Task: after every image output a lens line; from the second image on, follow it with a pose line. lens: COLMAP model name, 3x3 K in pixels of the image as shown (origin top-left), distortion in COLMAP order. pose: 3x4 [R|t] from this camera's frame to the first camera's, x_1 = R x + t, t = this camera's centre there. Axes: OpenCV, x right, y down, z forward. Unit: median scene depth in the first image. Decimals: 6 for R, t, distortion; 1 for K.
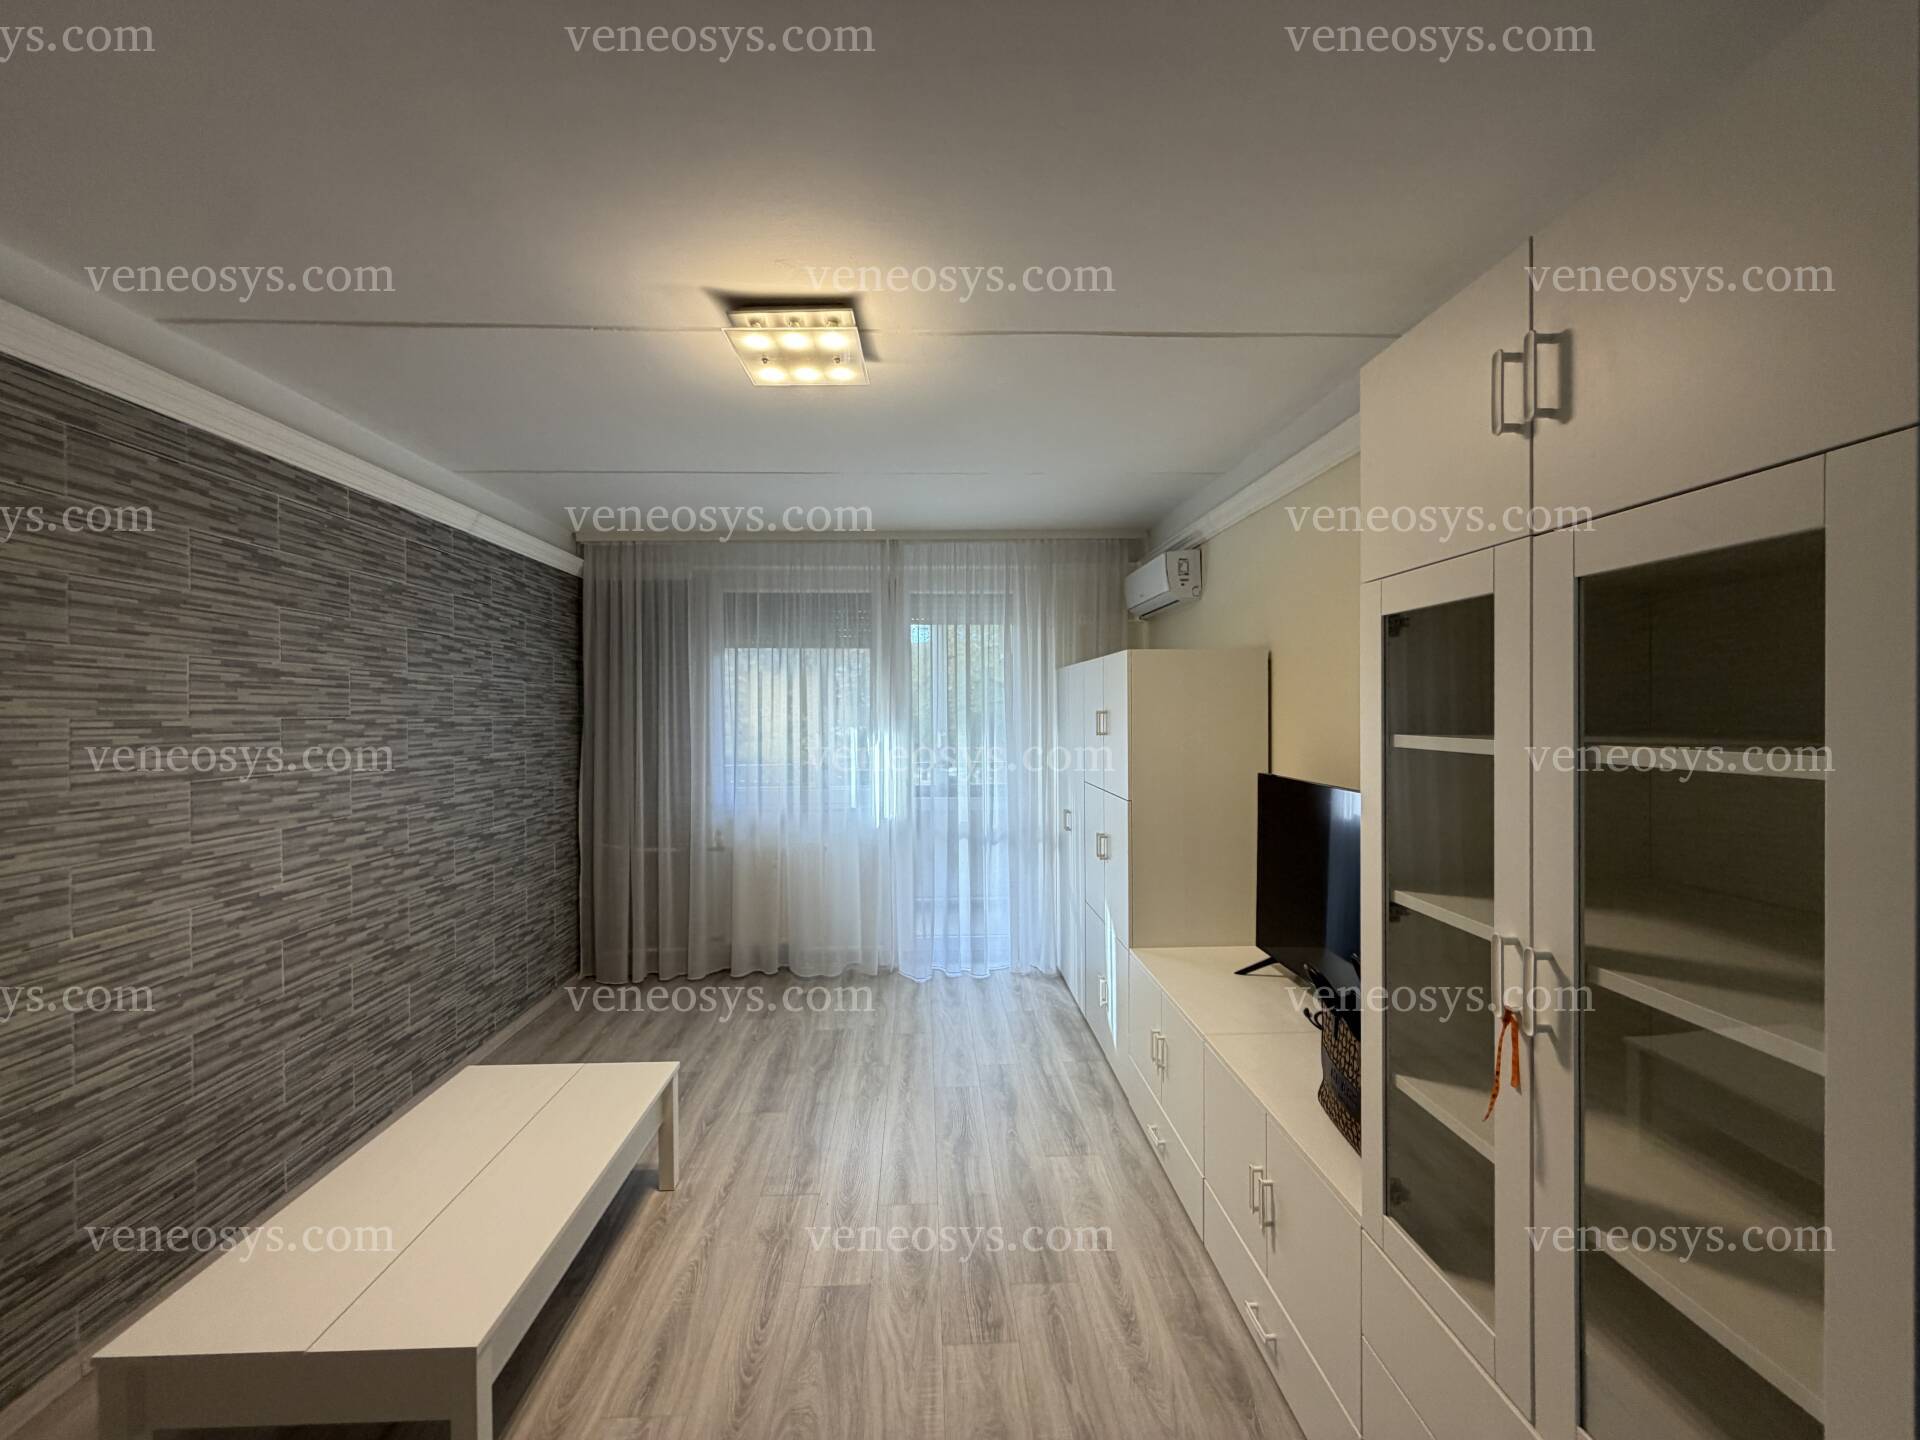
lens RADIAL K [[769.3, 0, 953.3], [0, 769.3, 720.8], [0, 0, 1]] dist [0.004637, -0.000307]
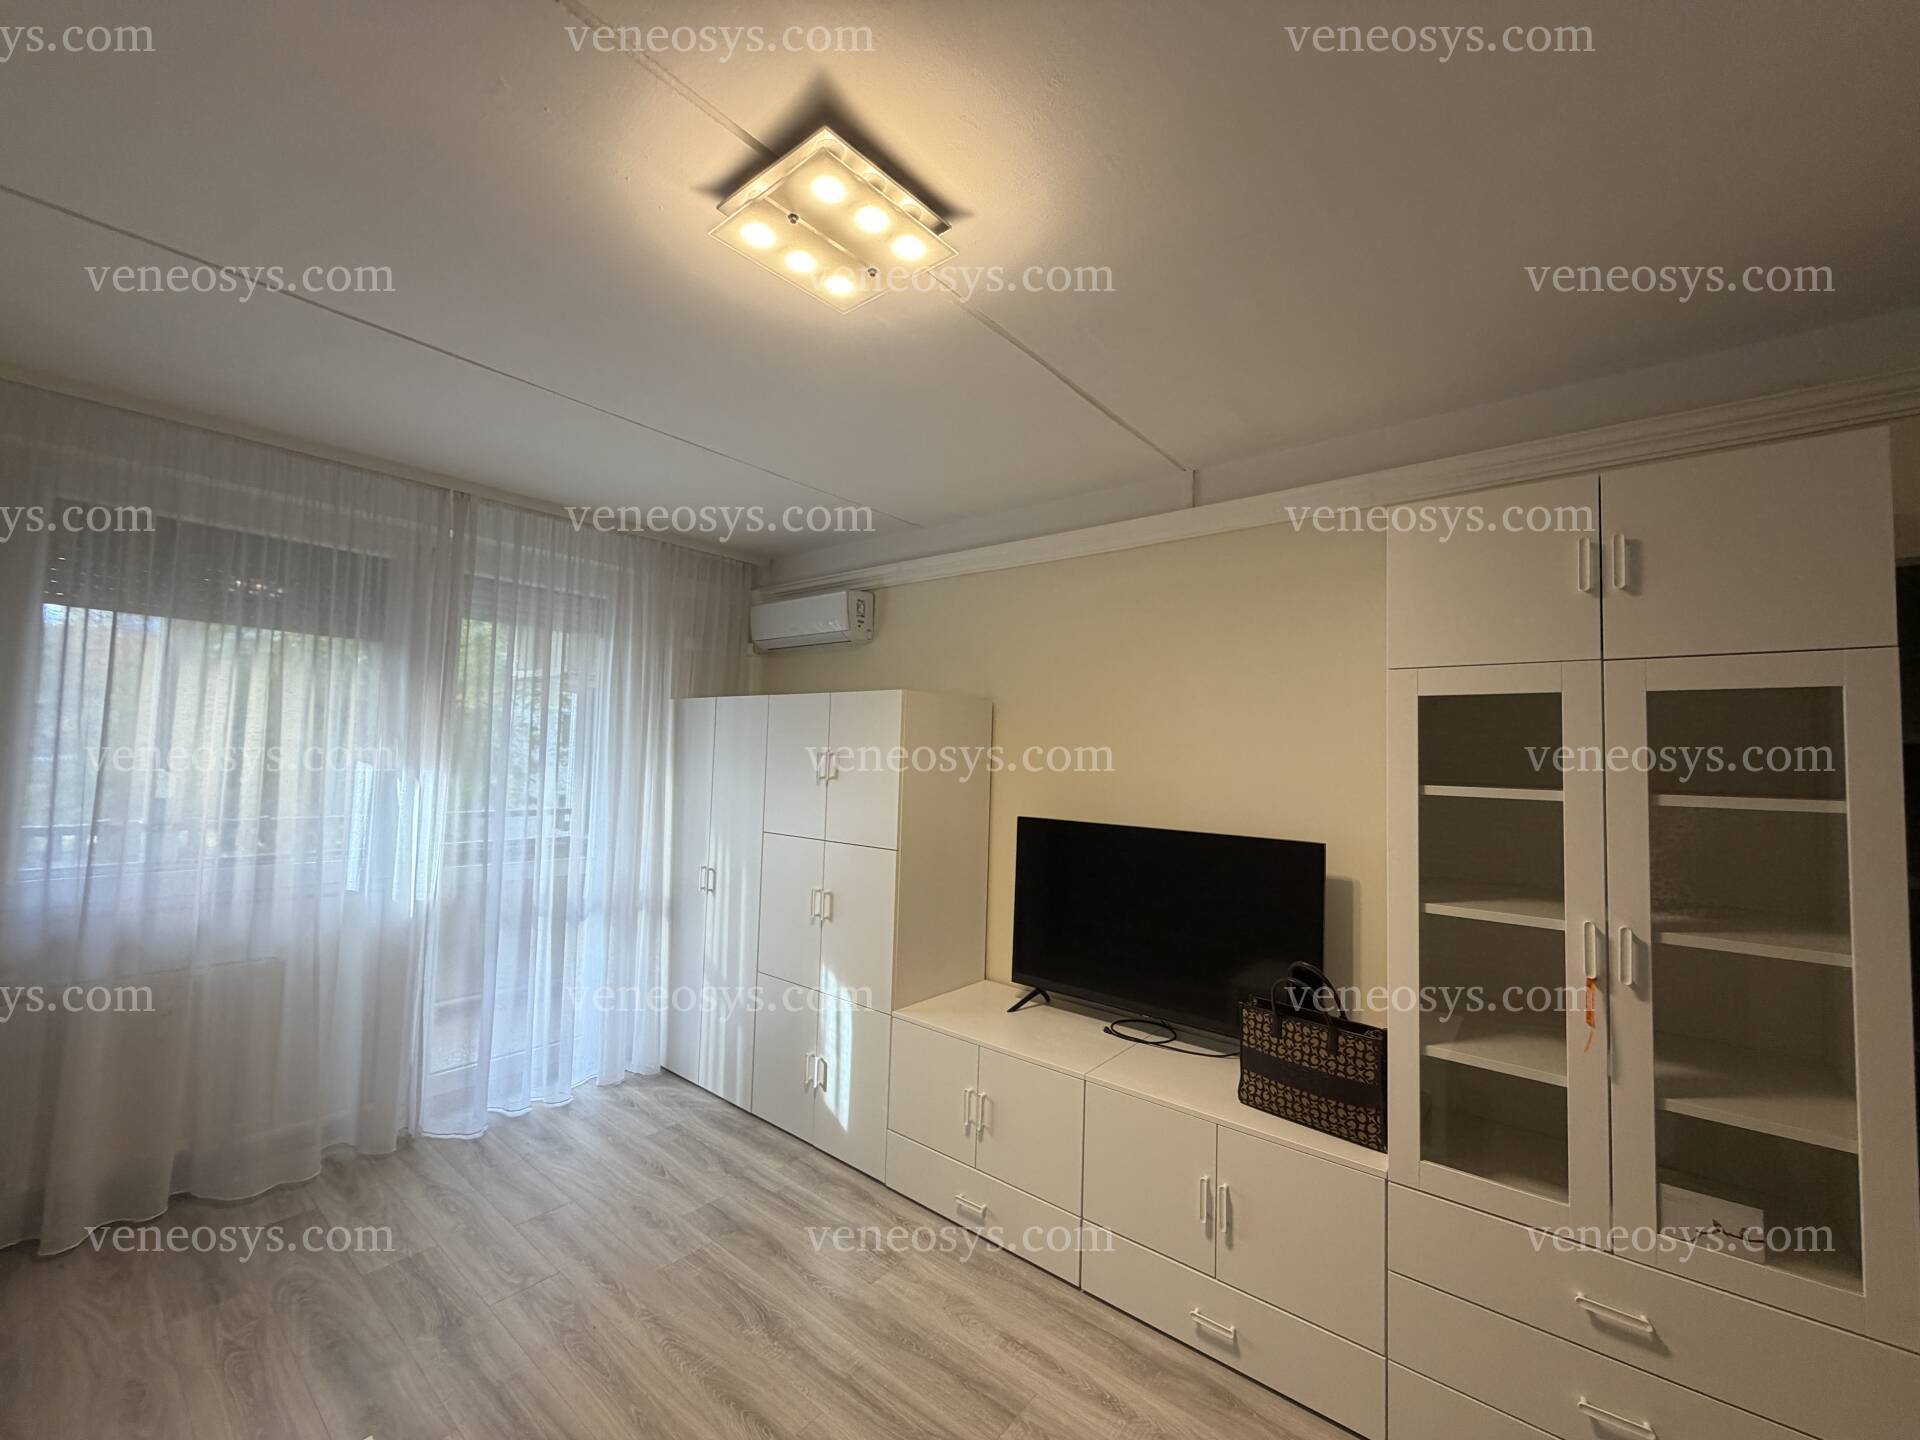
lens RADIAL K [[769.3, 0, 955.7], [0, 769.3, 724.3], [0, 0, 1]] dist [0.004637, -0.000307]
pose [[0.665278, 0.061857, 0.744028, -0.518317], [-0.024855, 0.997844, -0.060735, 0.006733], [-0.746182, 0.021912, 0.665382, 0.386651]]
